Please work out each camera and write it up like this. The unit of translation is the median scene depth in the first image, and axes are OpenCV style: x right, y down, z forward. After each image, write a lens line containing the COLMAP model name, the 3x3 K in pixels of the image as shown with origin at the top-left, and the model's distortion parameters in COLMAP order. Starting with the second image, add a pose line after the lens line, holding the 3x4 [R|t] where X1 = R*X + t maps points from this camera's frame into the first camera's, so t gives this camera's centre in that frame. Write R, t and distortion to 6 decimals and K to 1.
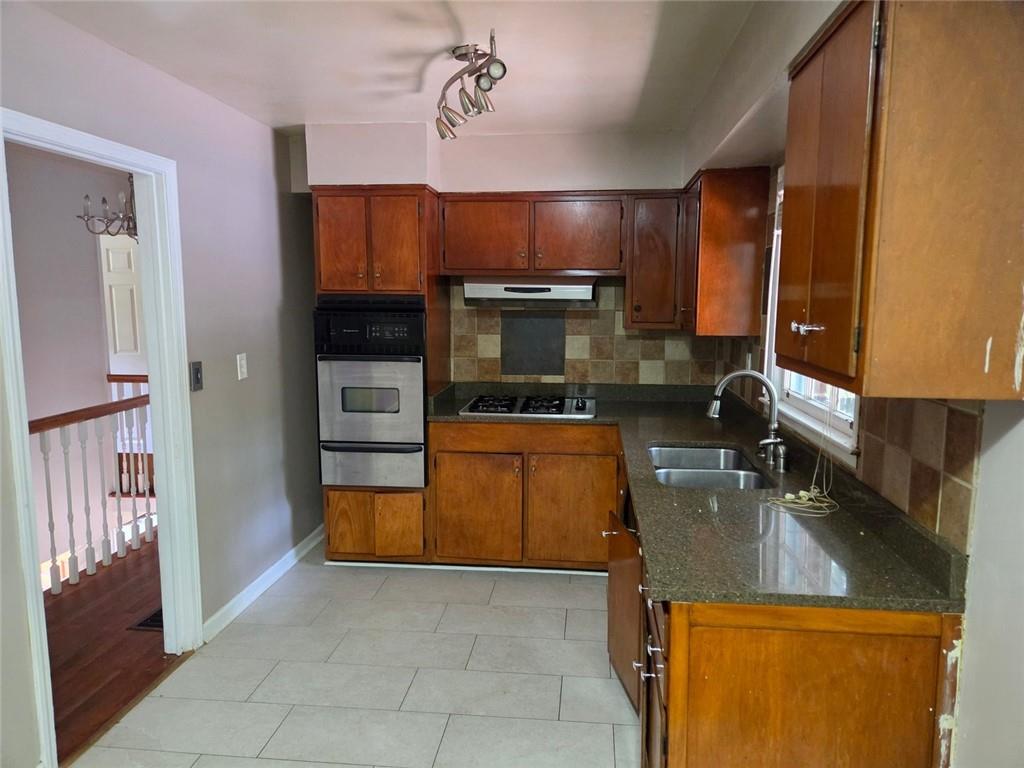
lens RADIAL K [[685.1, 0, 525.8], [0, 685.1, 377.9], [0, 0, 1]] dist [0.073468, -0.070695]
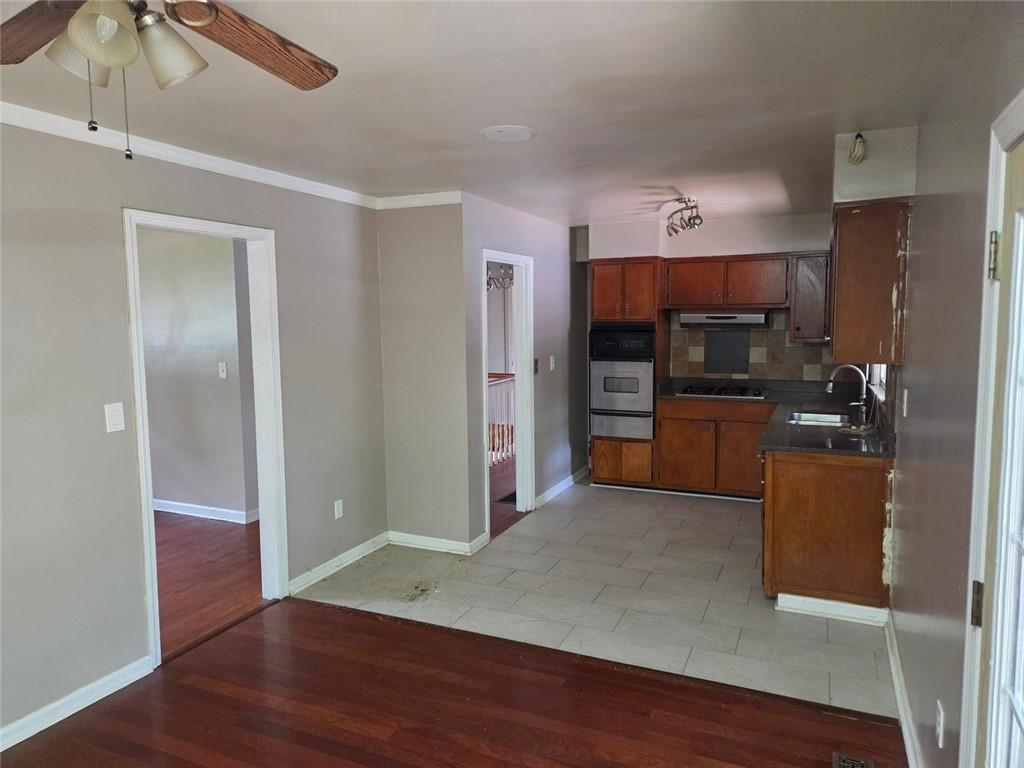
lens RADIAL K [[685.1, 0, 525.8], [0, 685.1, 377.9], [0, 0, 1]] dist [0.073468, -0.070695]
pose [[0.952458, 0.016365, -0.304231, 0.058553], [-0.024864, 0.999401, -0.024082, 0.060049], [0.303655, 0.030502, 0.952294, -0.642138]]
